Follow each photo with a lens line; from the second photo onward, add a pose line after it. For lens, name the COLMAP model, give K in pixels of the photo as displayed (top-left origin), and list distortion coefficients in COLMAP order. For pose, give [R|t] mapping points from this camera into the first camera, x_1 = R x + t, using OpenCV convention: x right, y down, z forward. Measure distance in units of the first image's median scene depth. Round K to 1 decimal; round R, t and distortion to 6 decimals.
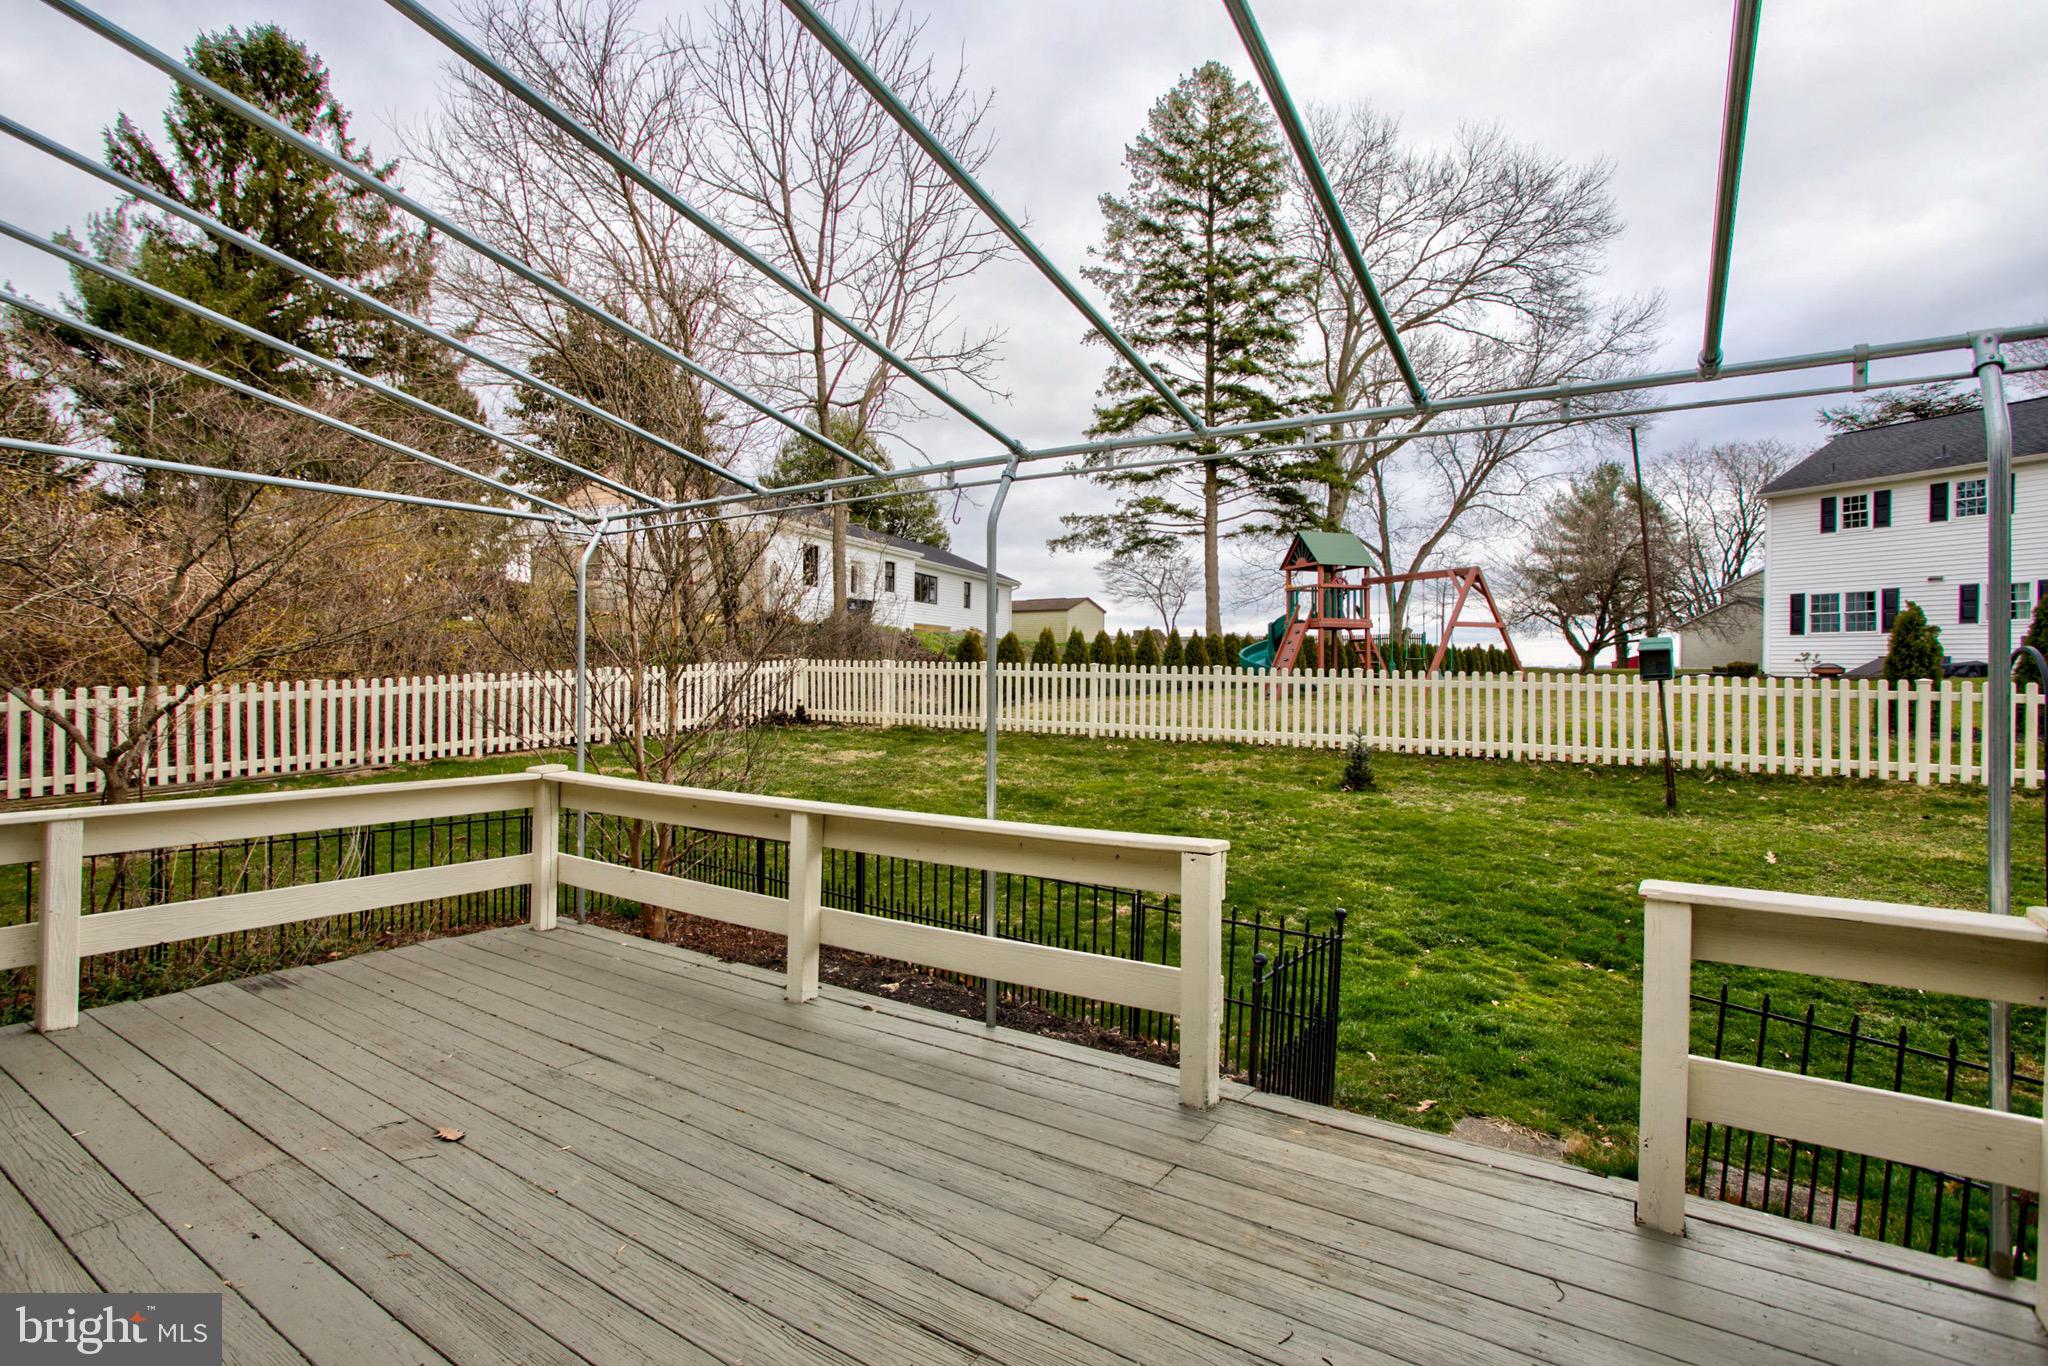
lens RADIAL K [[978.0, 0, 1008.1], [0, 978.0, 675.6], [0, 0, 1]] dist [-0.058316, 0.032104]
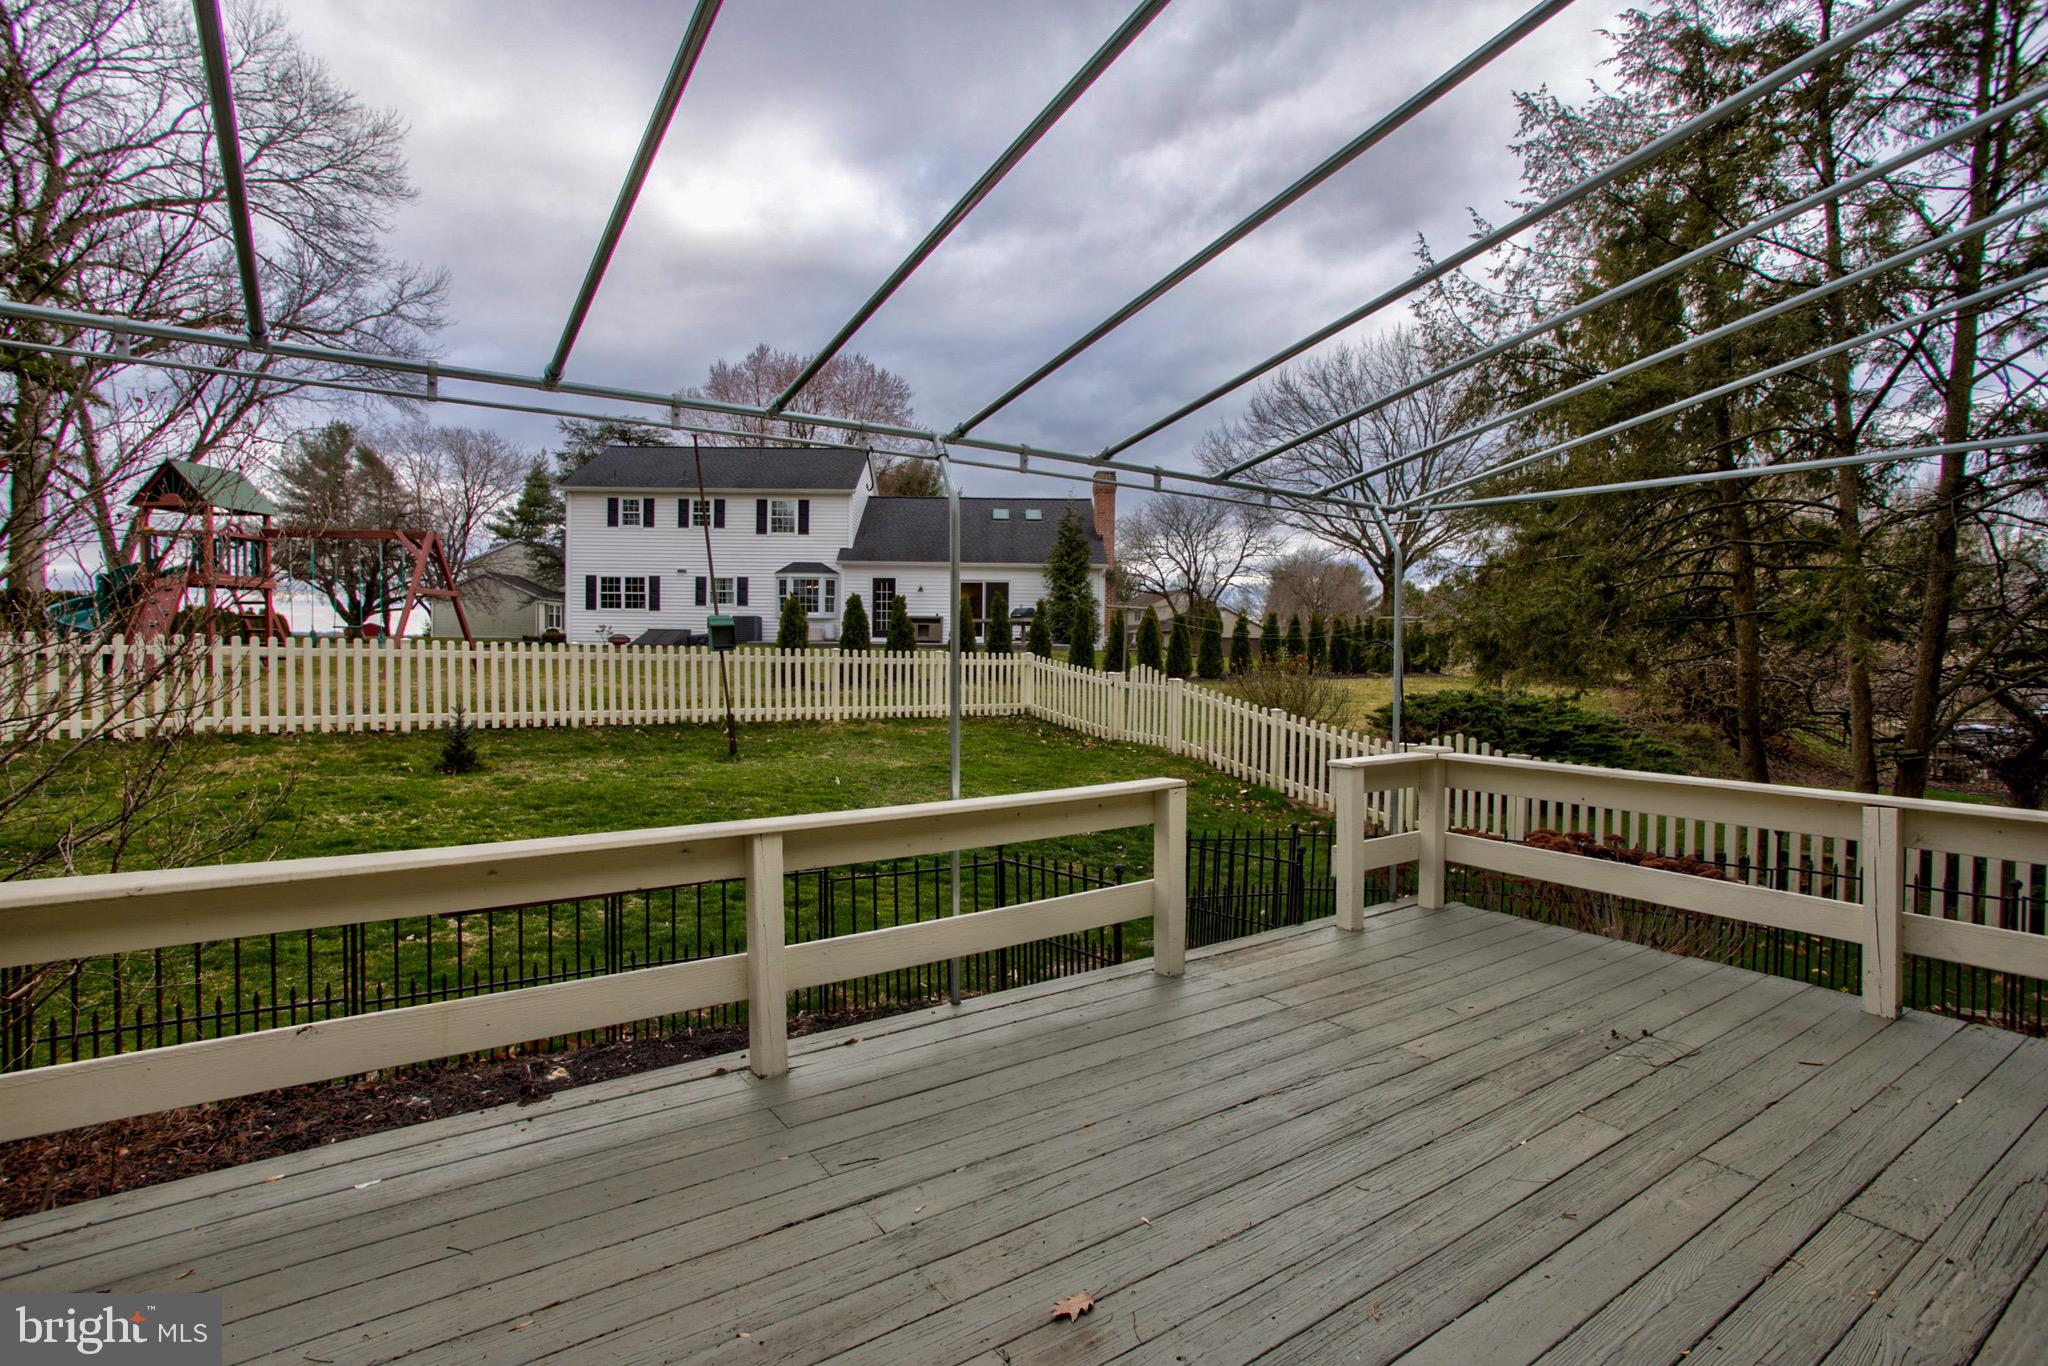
lens RADIAL K [[978.0, 0, 1008.1], [0, 978.0, 675.6], [0, 0, 1]] dist [-0.058316, 0.032104]
pose [[0.379517, -0.028603, 0.924742, -0.398011], [-0.003285, 0.999474, 0.032263, -0.005607], [-0.925179, -0.015282, 0.379224, 0.246971]]
